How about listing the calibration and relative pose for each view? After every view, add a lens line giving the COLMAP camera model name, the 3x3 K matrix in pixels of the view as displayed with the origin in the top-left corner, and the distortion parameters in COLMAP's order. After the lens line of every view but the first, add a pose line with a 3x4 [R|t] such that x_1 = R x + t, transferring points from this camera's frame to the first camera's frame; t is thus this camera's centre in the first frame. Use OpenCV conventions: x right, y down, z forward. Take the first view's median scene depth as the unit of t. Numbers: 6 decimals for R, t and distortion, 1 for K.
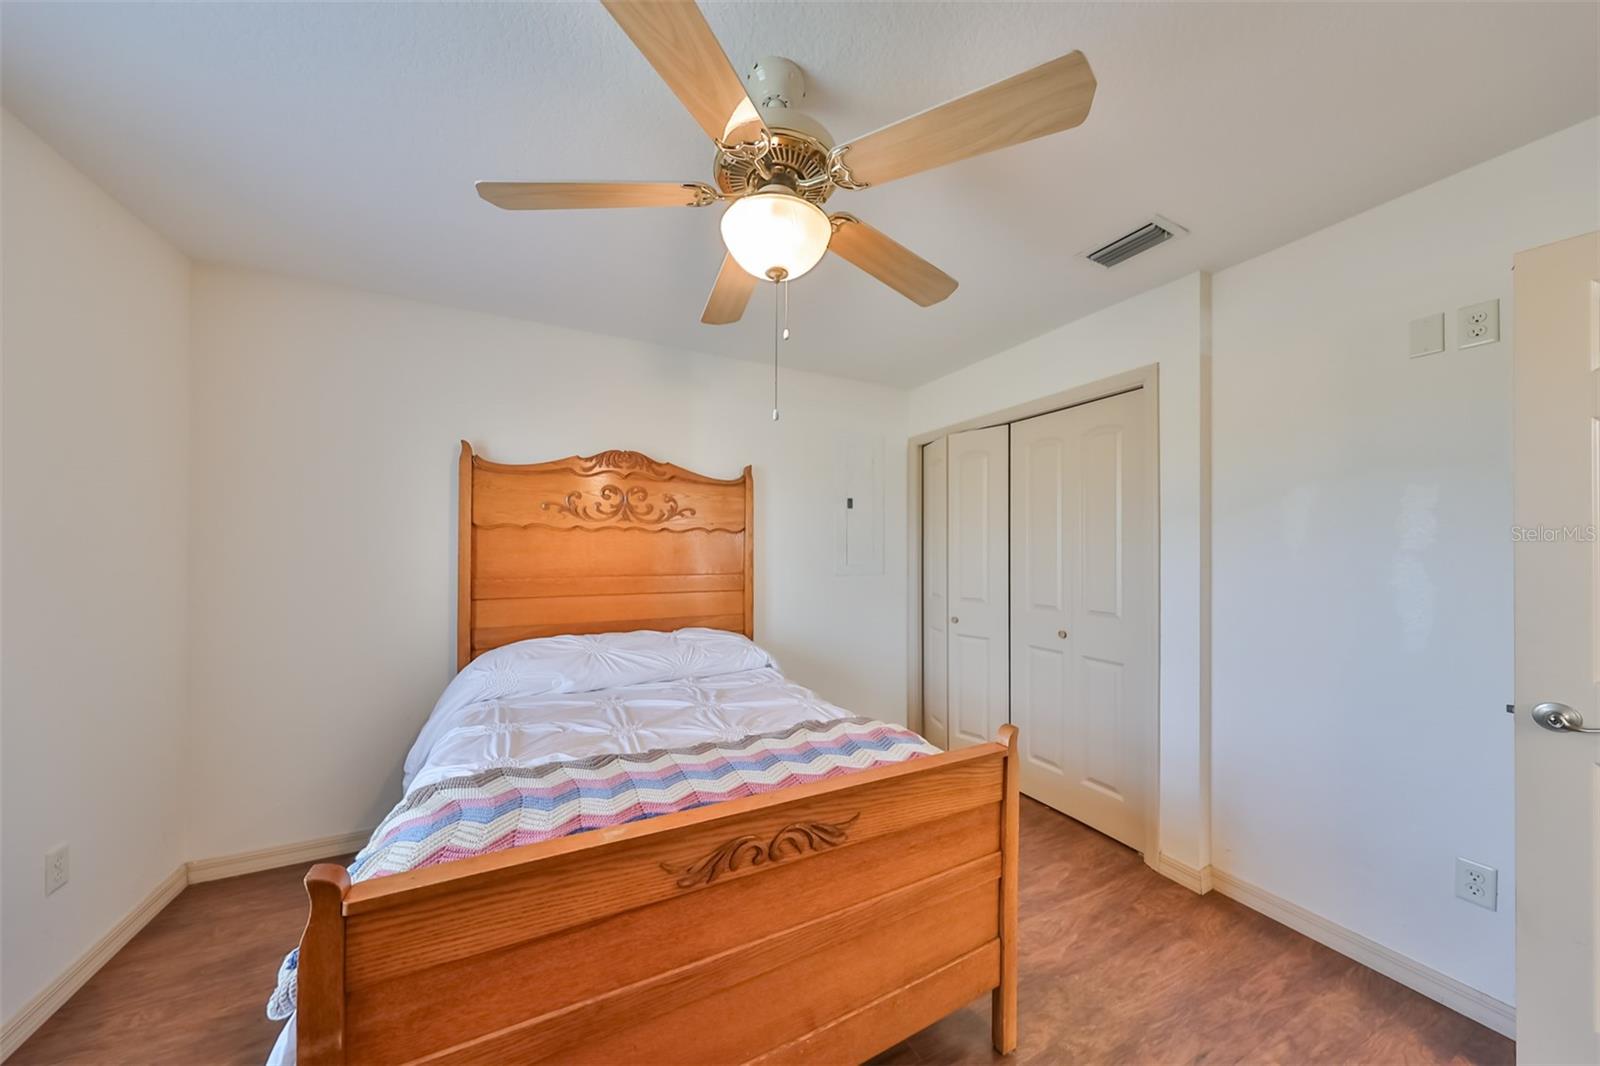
lens RADIAL K [[517.2, 0, 800.8], [0, 517.2, 541.2], [0, 0, 1]] dist [0.004618, -0.000055]
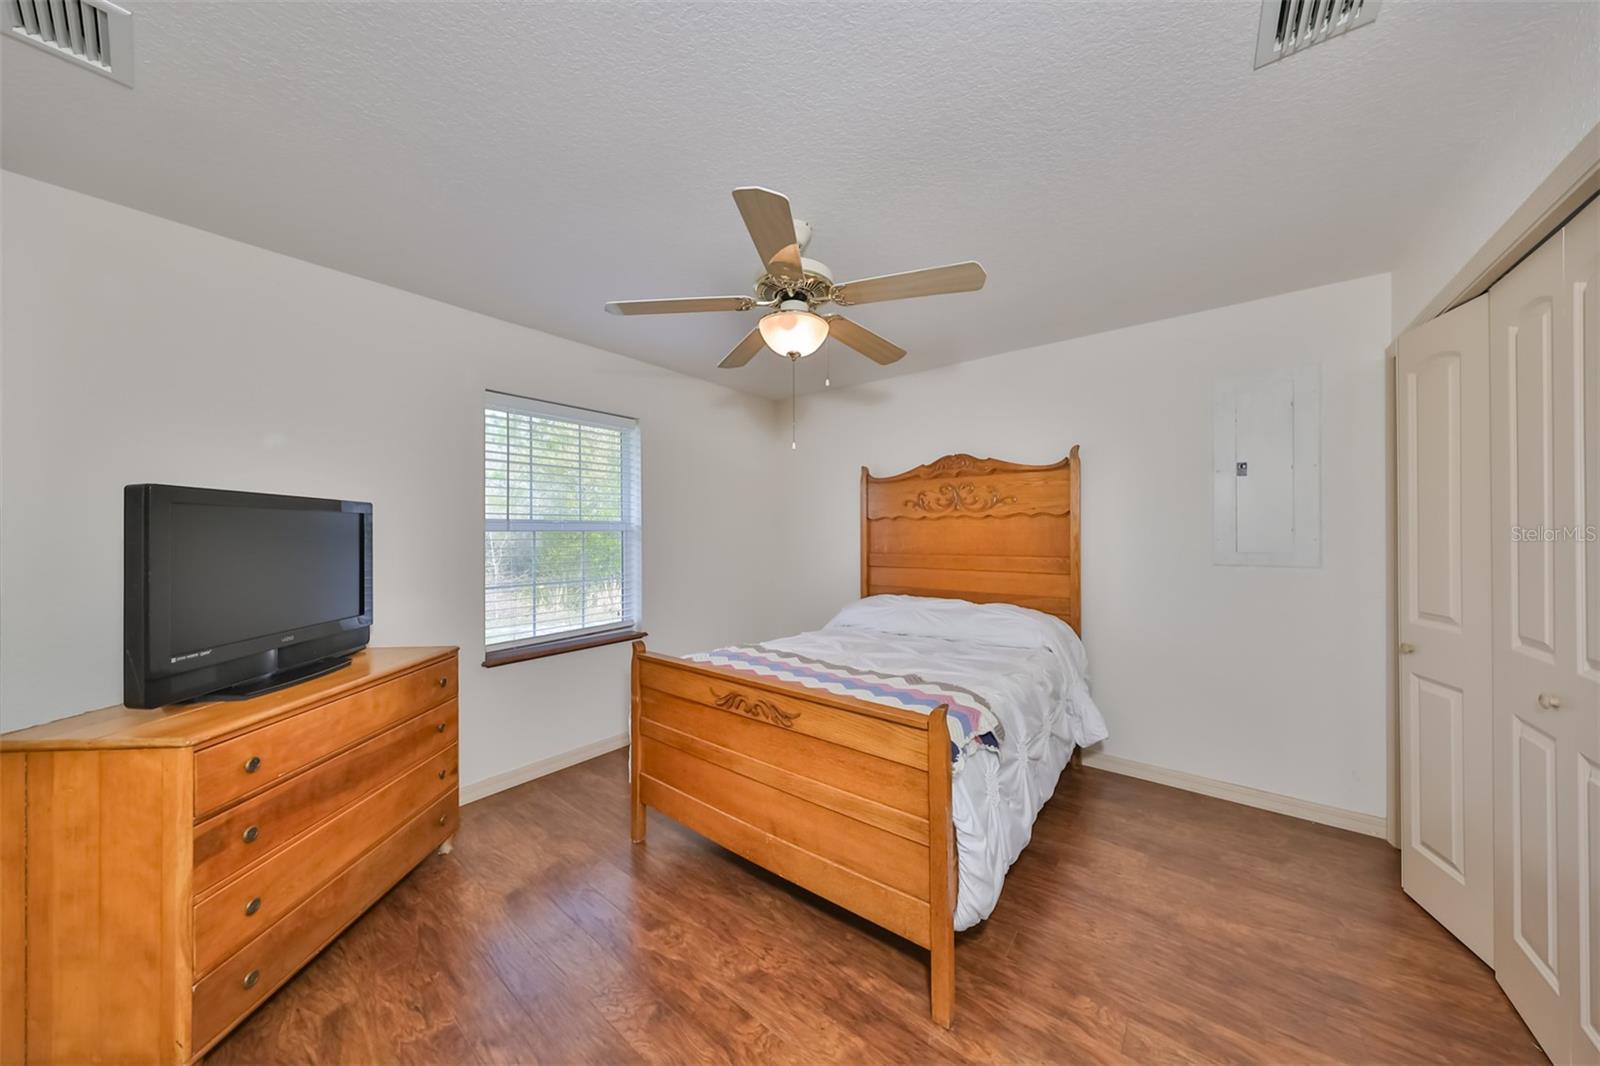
lens RADIAL K [[517.2, 0, 859.1], [0, 517.2, 532.6], [0, 0, 1]] dist [0.004618, -0.000055]
pose [[0.464065, -0.010486, -0.885739, 0.683010], [0.019625, 0.999806, -0.001554, 0.011242], [0.885584, -0.016661, 0.464181, 0.221904]]
